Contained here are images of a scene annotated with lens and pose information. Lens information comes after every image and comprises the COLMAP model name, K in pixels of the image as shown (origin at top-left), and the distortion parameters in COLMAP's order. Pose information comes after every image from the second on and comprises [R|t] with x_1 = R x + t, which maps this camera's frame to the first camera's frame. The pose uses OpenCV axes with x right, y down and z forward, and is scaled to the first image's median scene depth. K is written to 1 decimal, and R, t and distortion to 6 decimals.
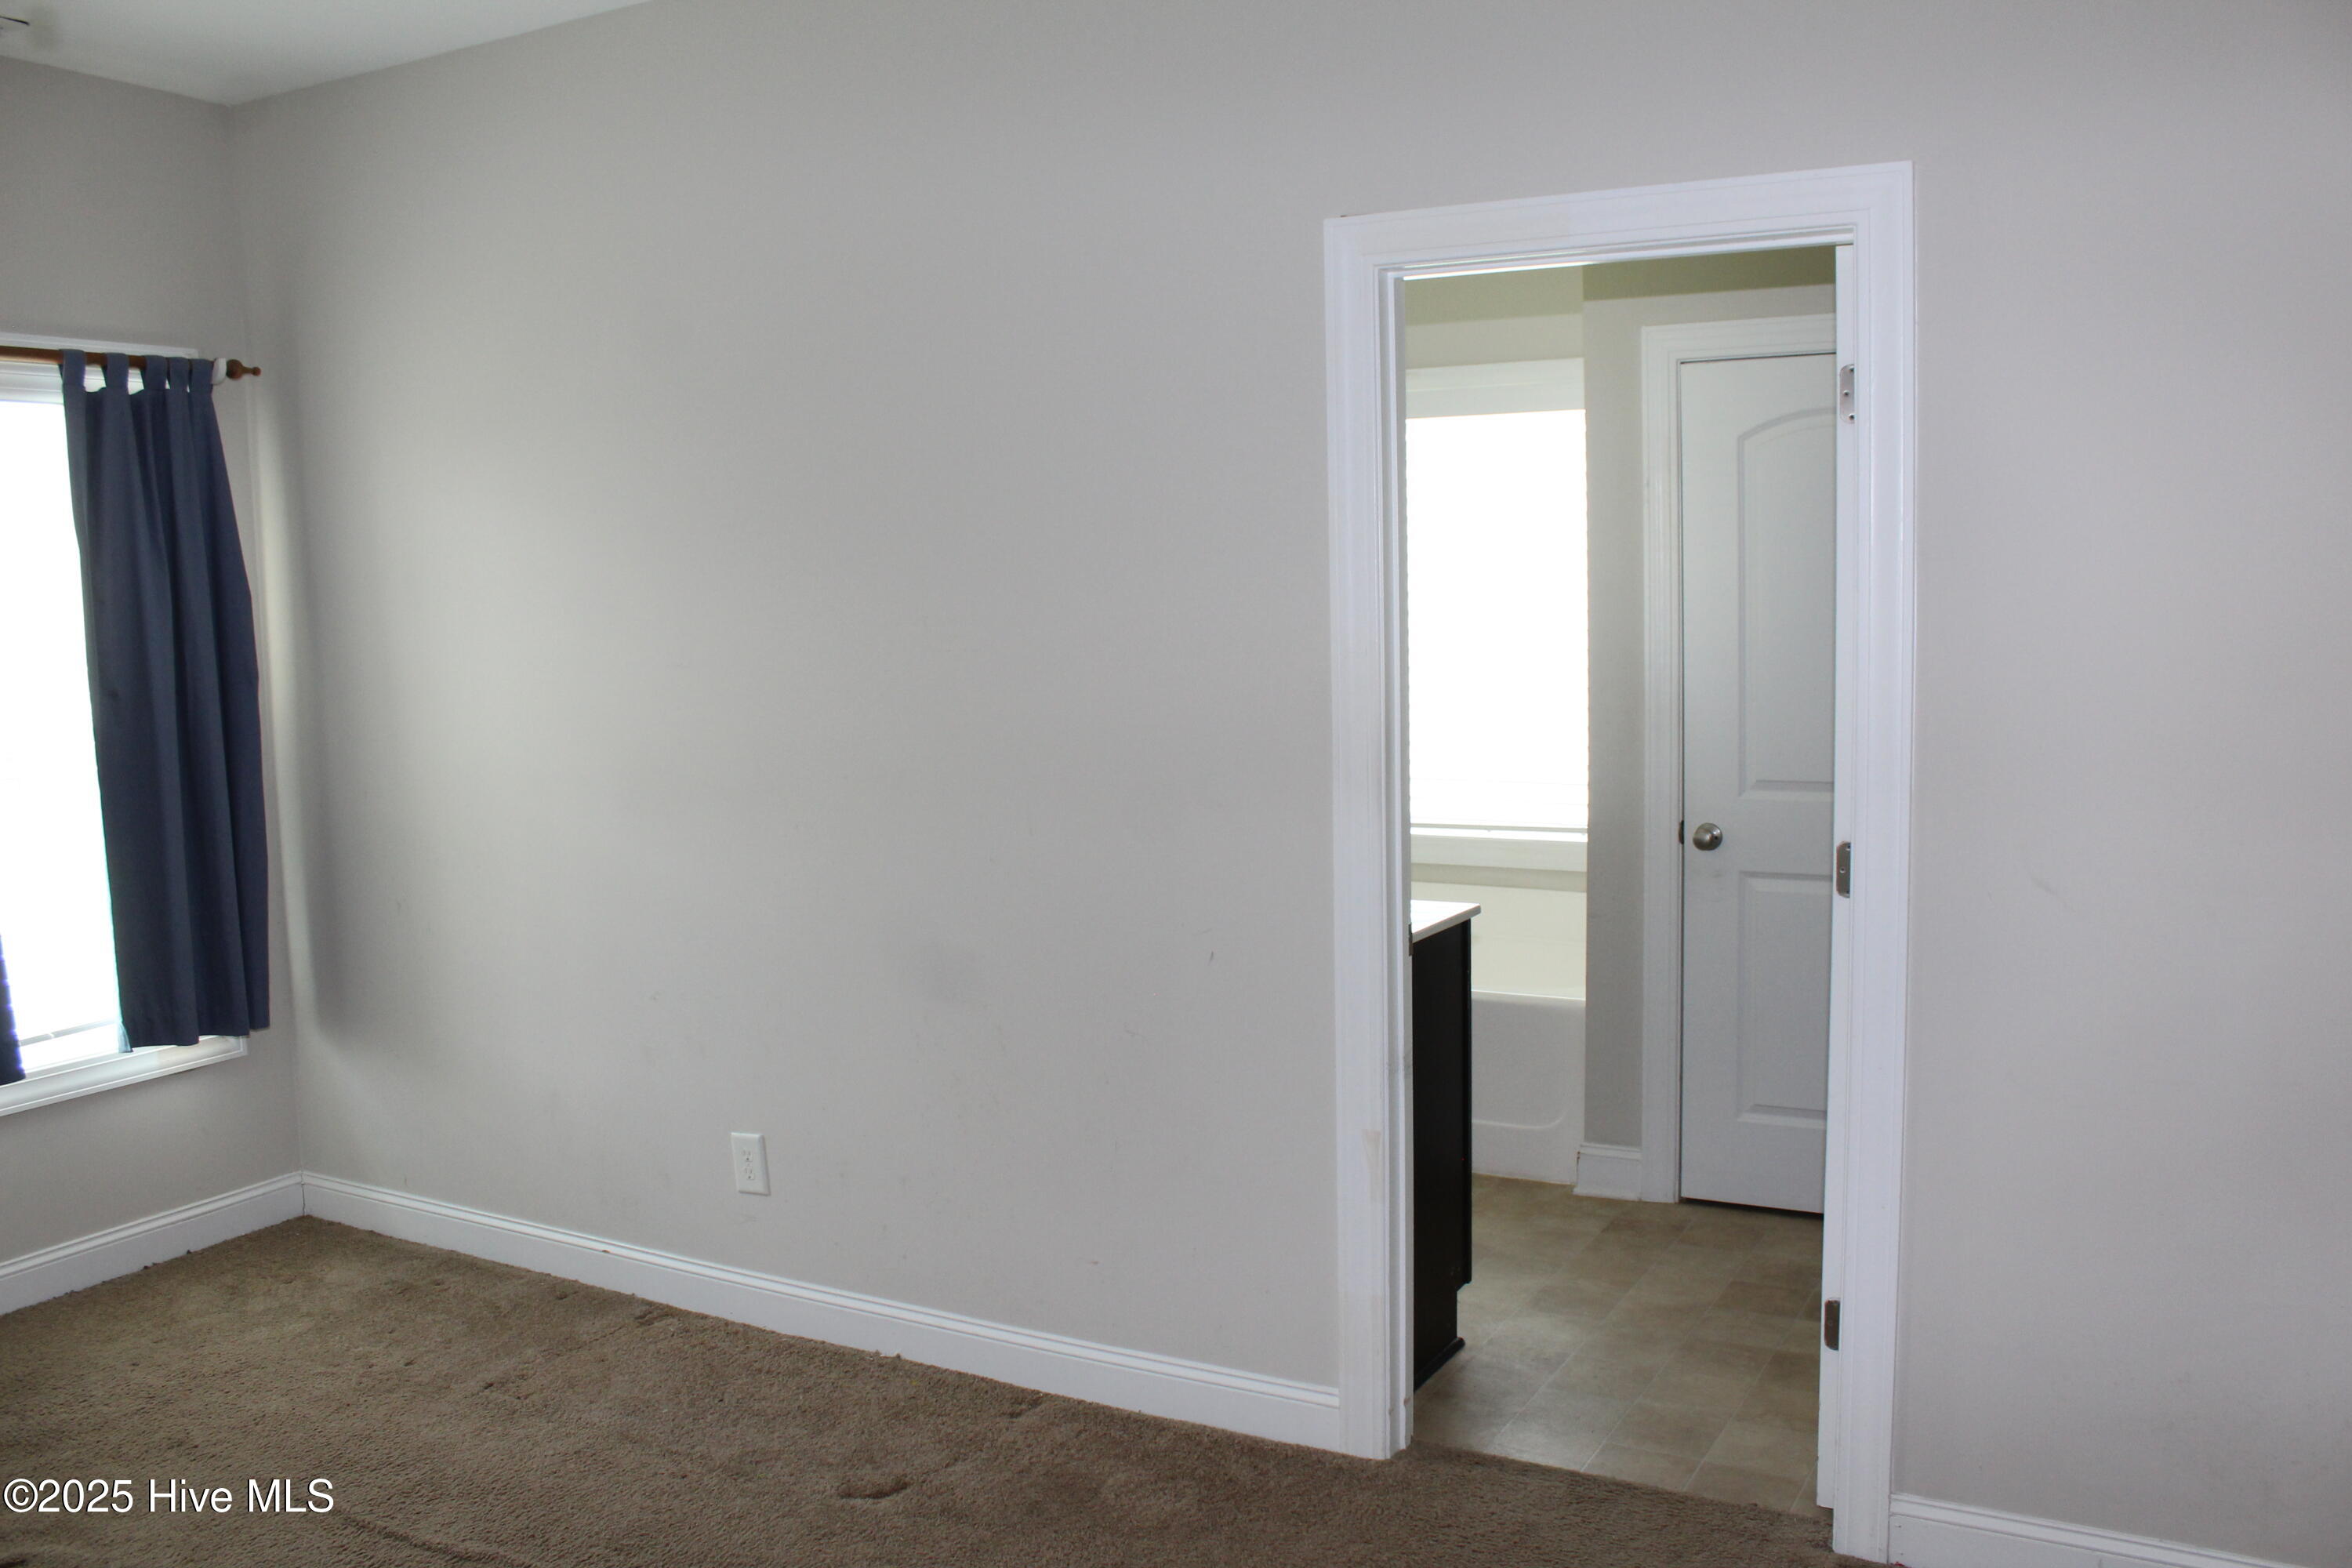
lens RADIAL K [[1931.2, 0, 1193.0], [0, 1931.2, 786.6], [0, 0, 1]] dist [-0.147724, 0.119658]
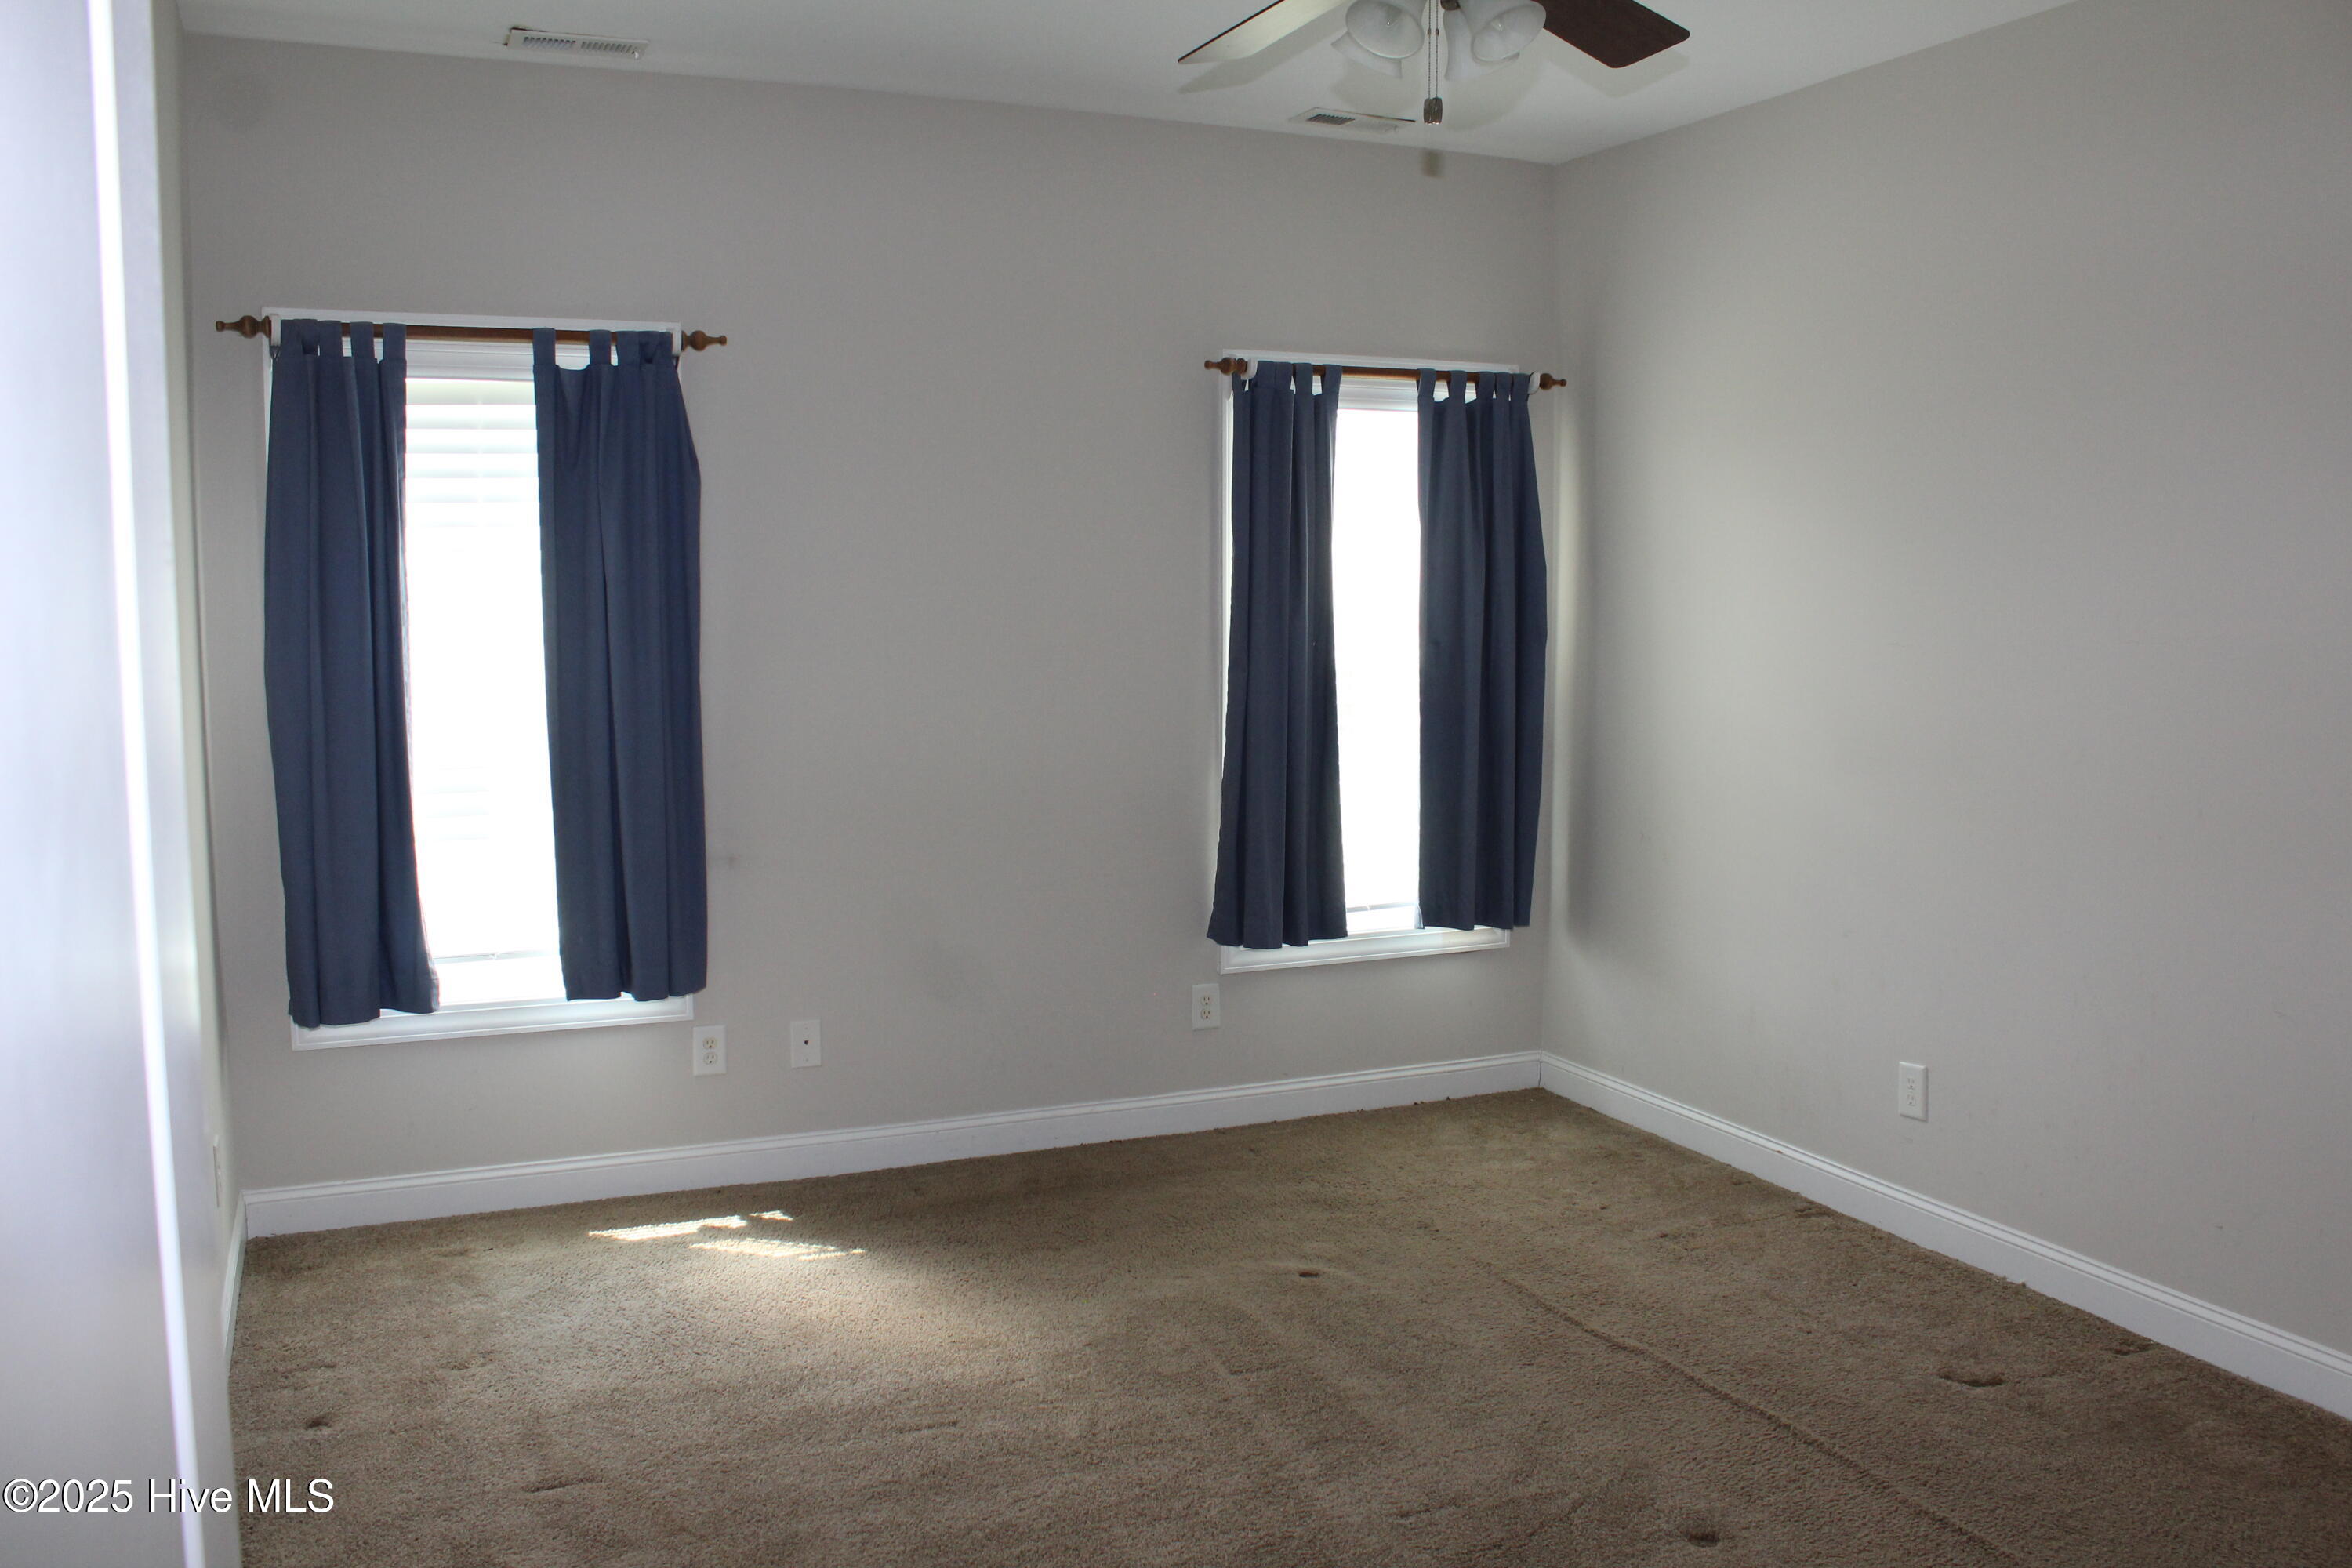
lens RADIAL K [[1931.2, 0, 1193.0], [0, 1931.2, 786.6], [0, 0, 1]] dist [-0.147724, 0.119658]
pose [[0.796036, 0.087238, -0.598929, 0.080204], [-0.083194, 0.995936, 0.034491, 0.017088], [0.599504, 0.022371, 0.800059, -0.144046]]
